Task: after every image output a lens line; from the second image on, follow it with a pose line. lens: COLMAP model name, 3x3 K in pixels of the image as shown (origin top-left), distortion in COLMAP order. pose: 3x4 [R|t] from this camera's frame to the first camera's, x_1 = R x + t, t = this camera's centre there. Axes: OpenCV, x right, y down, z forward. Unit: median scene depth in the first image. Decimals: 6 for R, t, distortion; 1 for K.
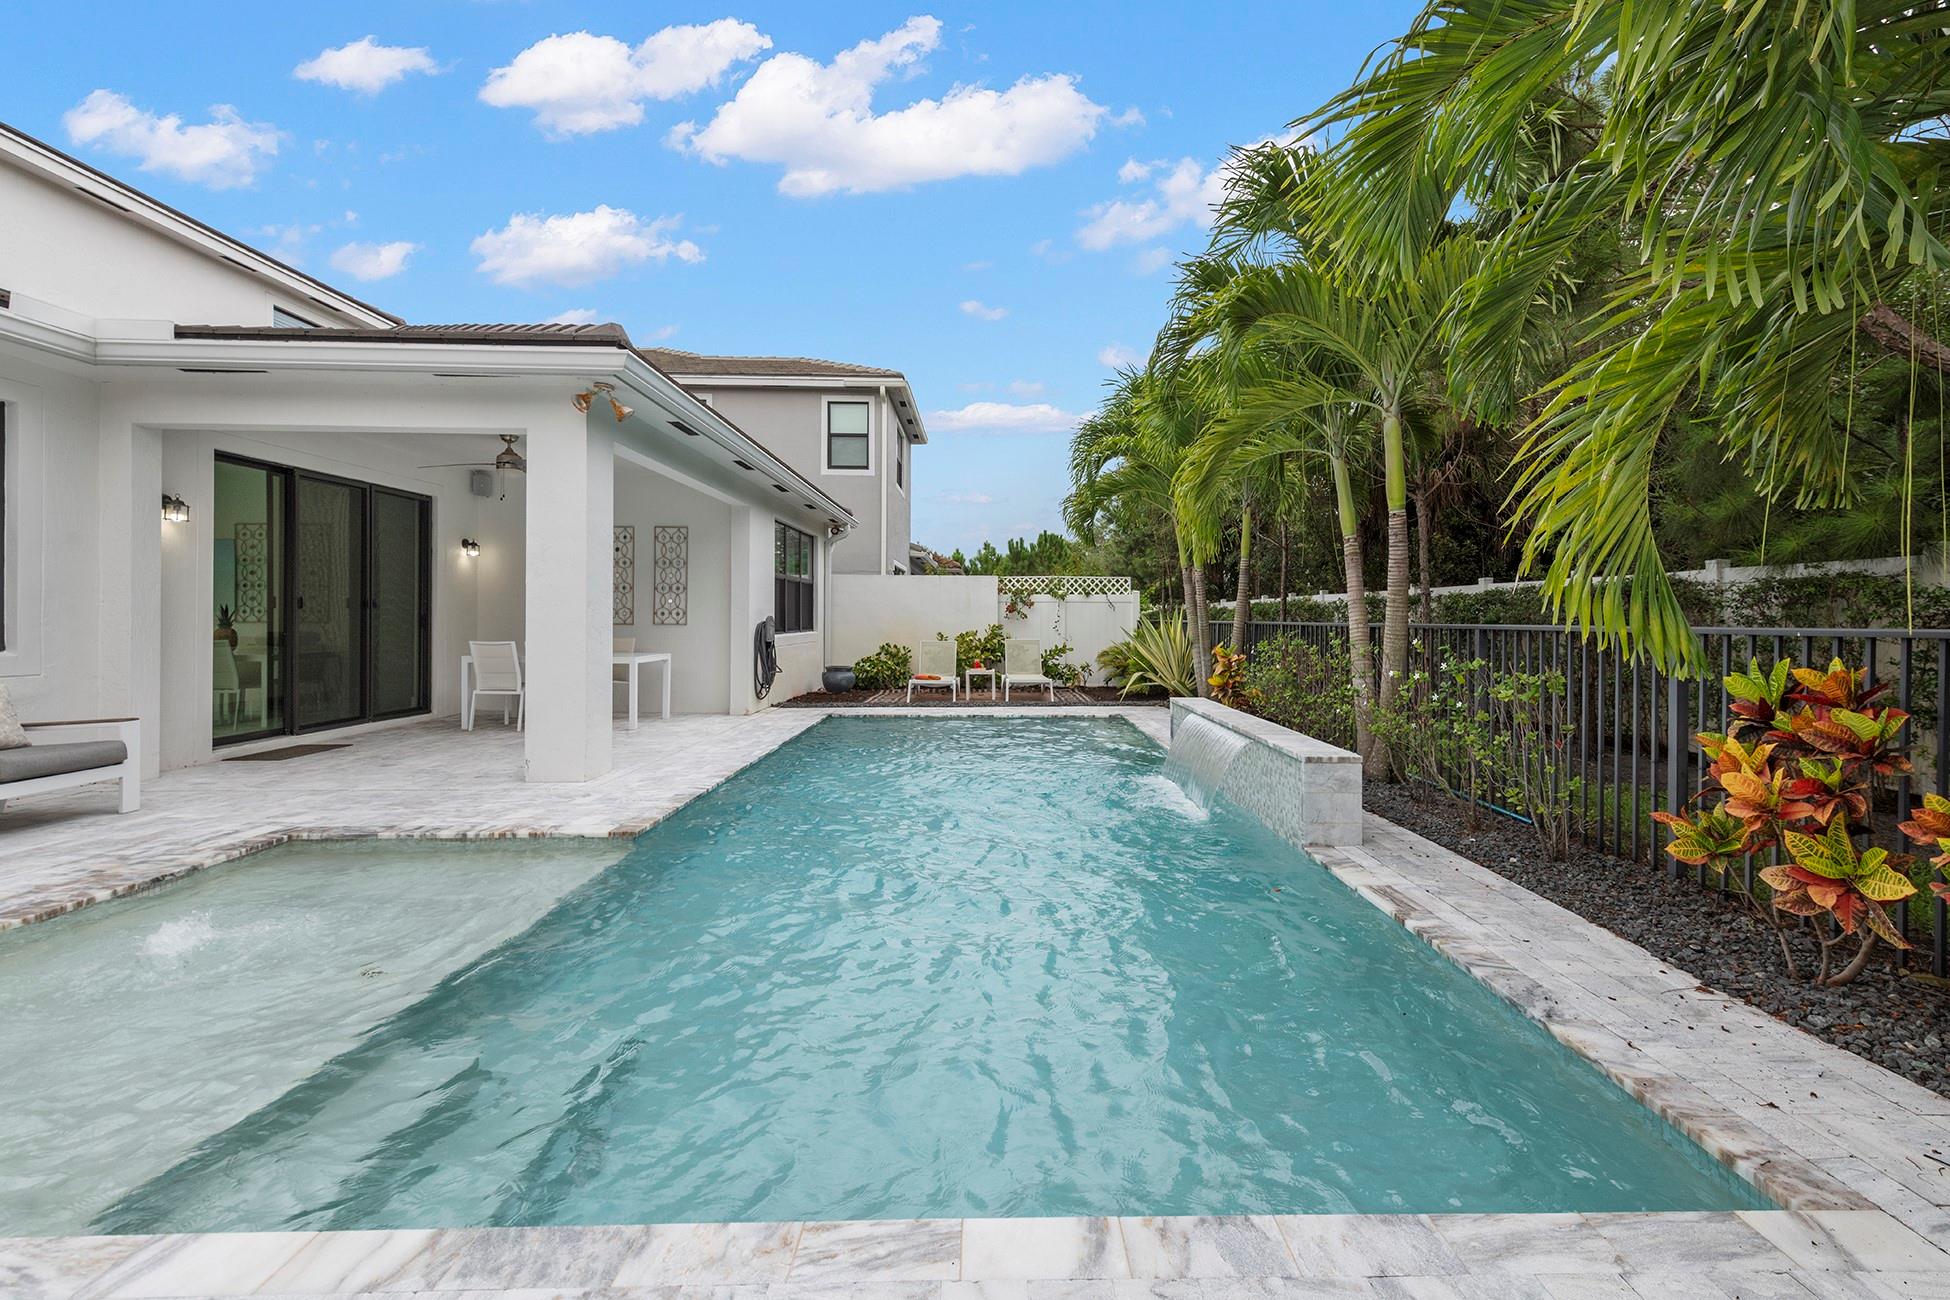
lens RADIAL K [[822.5, 0, 983.1], [0, 822.5, 619.2], [0, 0, 1]] dist [-0.000925, -0.000079]
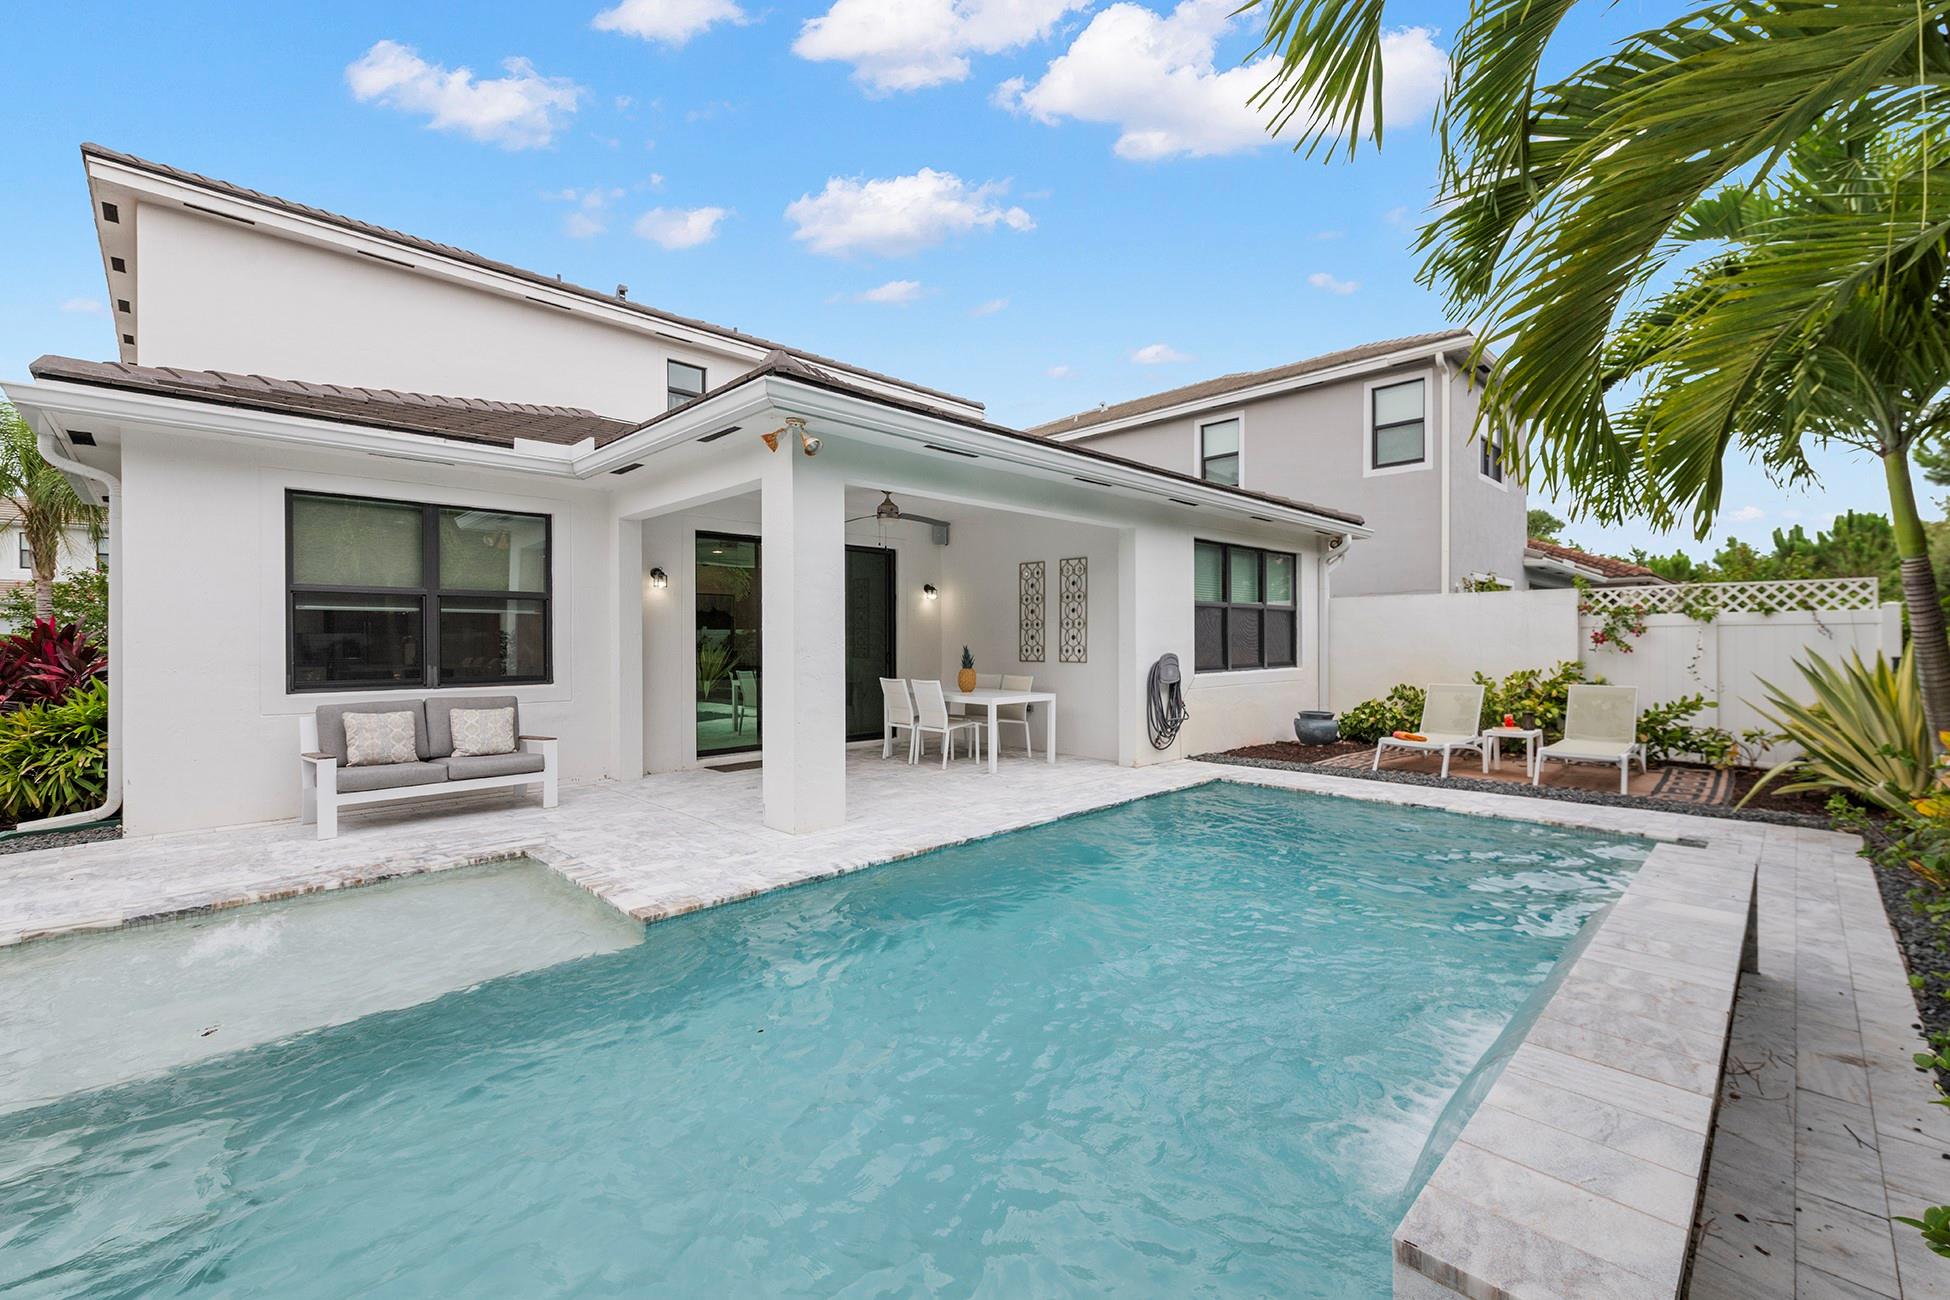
lens RADIAL K [[795.6, 0, 975.0], [0, 795.6, 650.0], [0, 0, 1]] dist [-0.000983, -0.000301]
pose [[0.707393, -0.000775, -0.706820, 0.143057], [0.006114, 0.999969, 0.005022, -0.010120], [0.706794, -0.007874, 0.707376, 0.216041]]
